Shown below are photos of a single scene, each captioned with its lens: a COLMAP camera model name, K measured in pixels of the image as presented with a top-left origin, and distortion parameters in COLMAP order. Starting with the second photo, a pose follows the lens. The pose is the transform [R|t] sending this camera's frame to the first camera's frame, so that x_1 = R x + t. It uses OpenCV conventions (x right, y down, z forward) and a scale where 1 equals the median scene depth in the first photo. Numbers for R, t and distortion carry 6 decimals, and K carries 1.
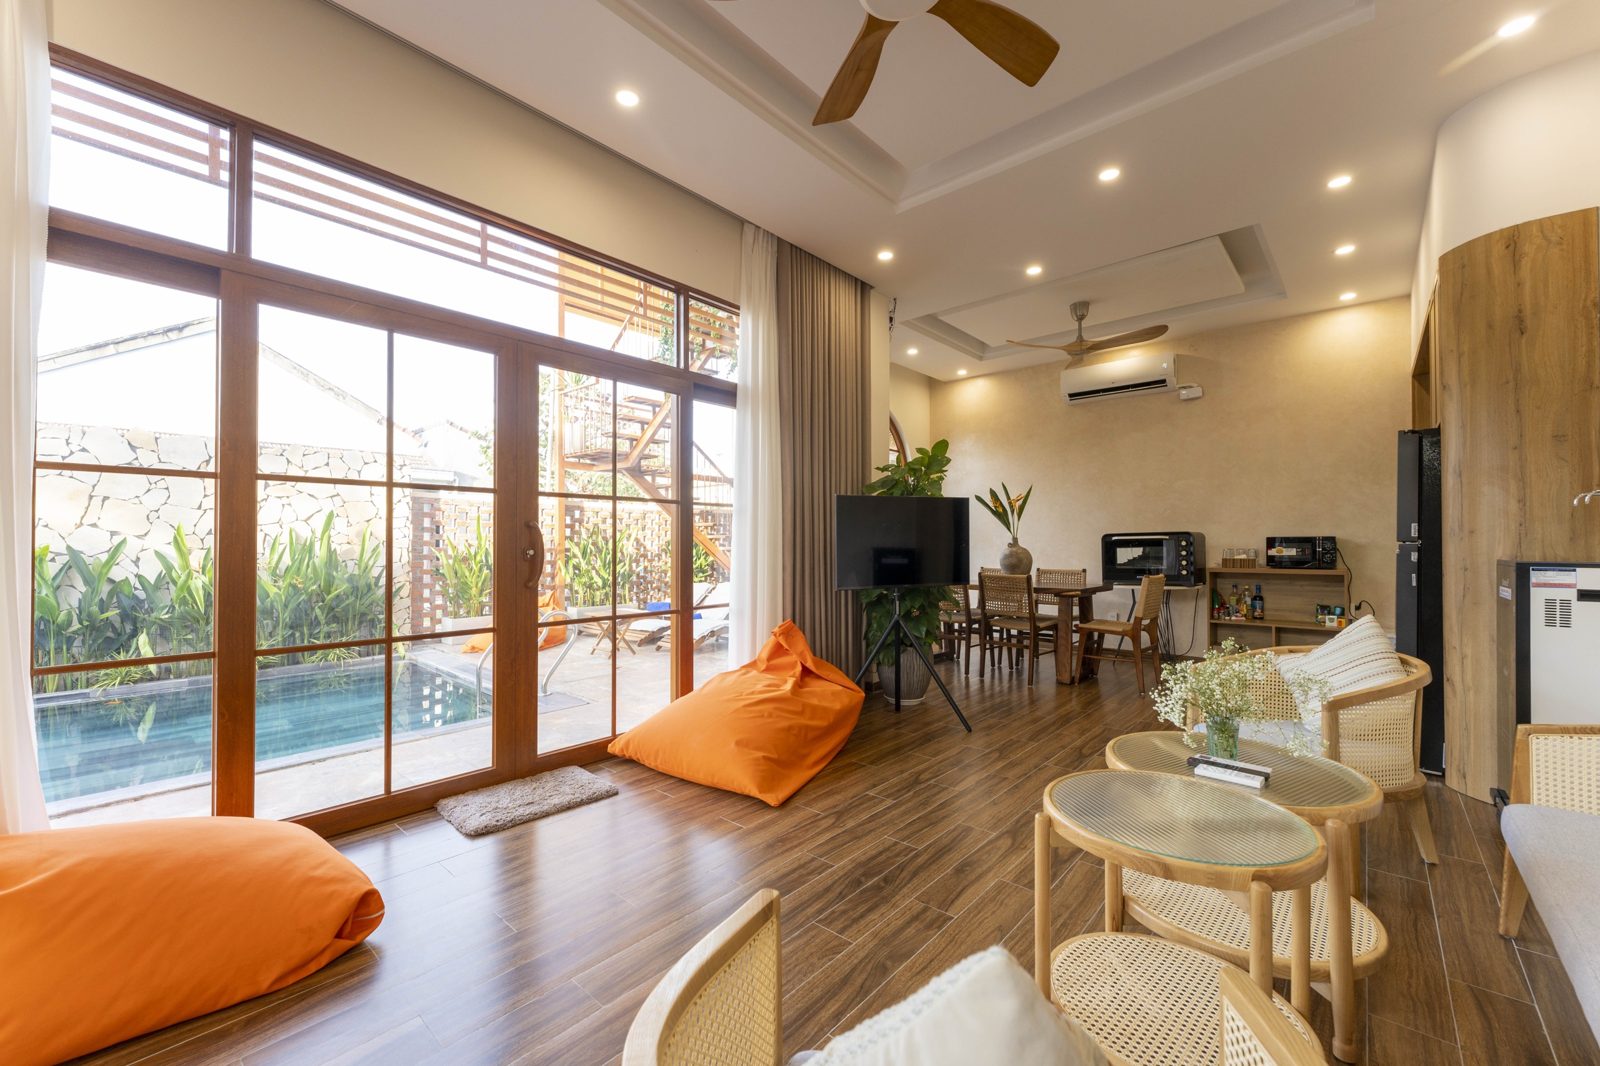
lens RADIAL K [[644.1, 0, 798.9], [0, 644.1, 537.0], [0, 0, 1]] dist [0.000225, 0.000024]
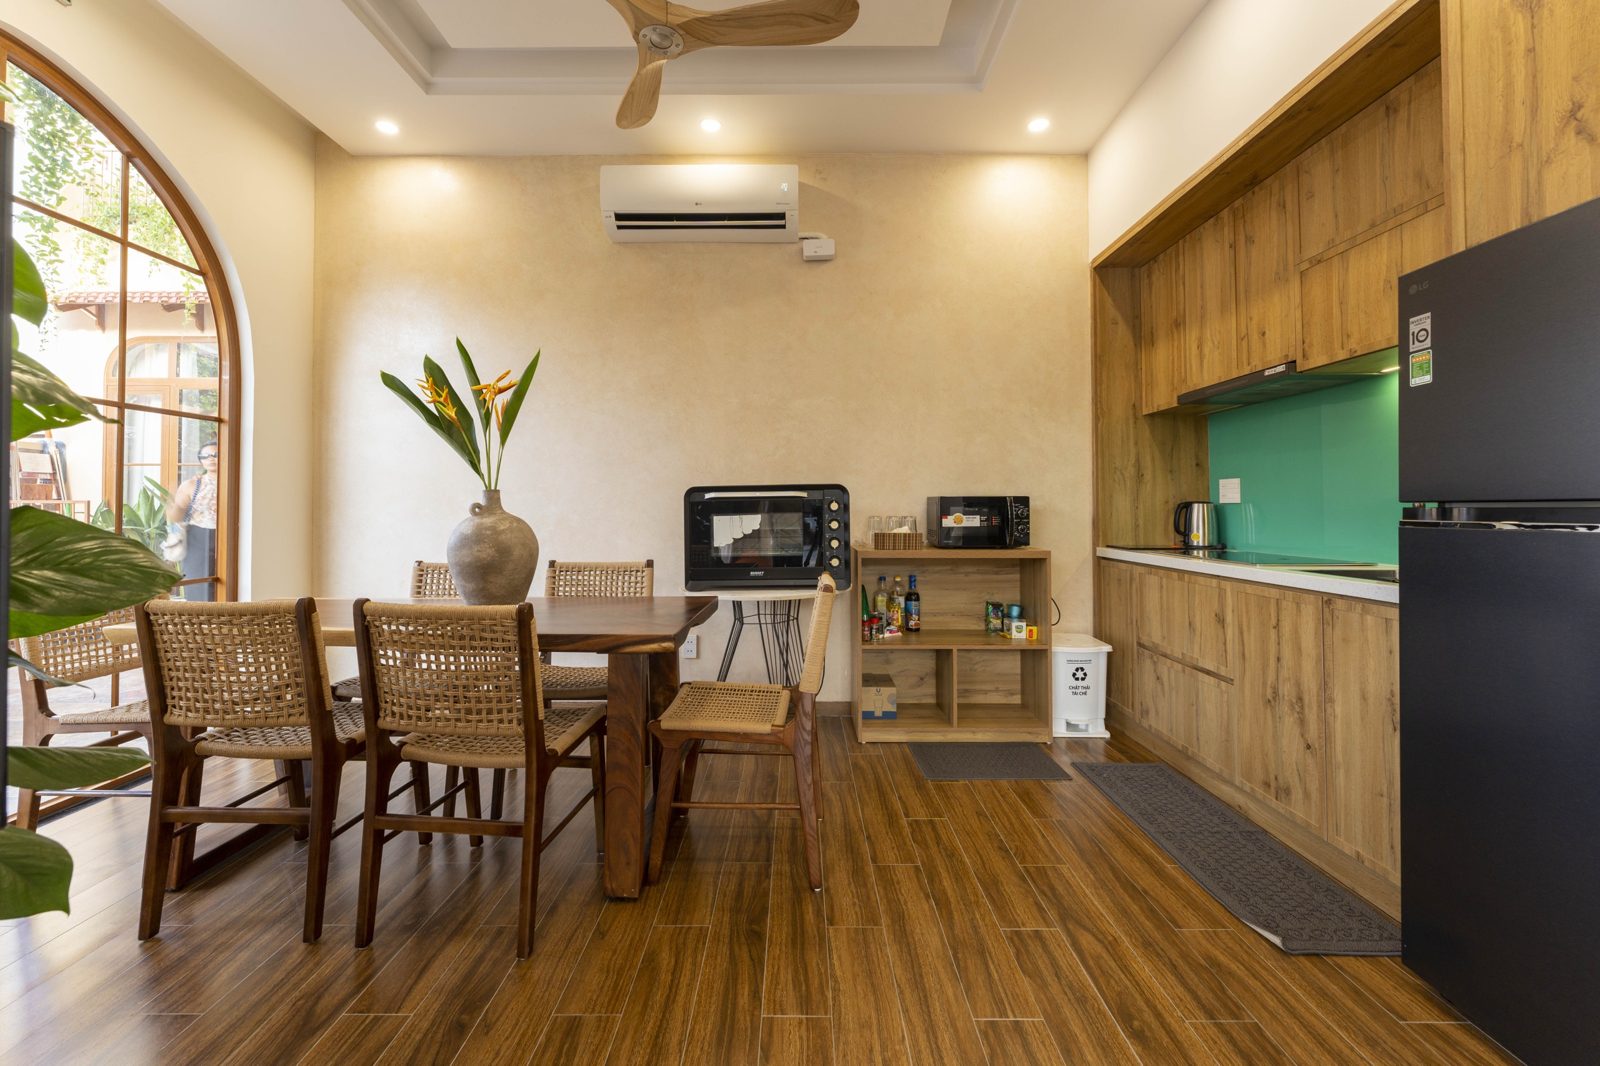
lens RADIAL K [[644.1, 0, 798.8], [0, 644.1, 503.4], [0, 0, 1]] dist [0.000225, 0.000024]
pose [[0.749805, 0.007061, 0.661622, 0.221837], [-0.010644, 0.999942, 0.001390, 0.006709], [-0.661574, -0.008084, 0.749837, 0.601632]]
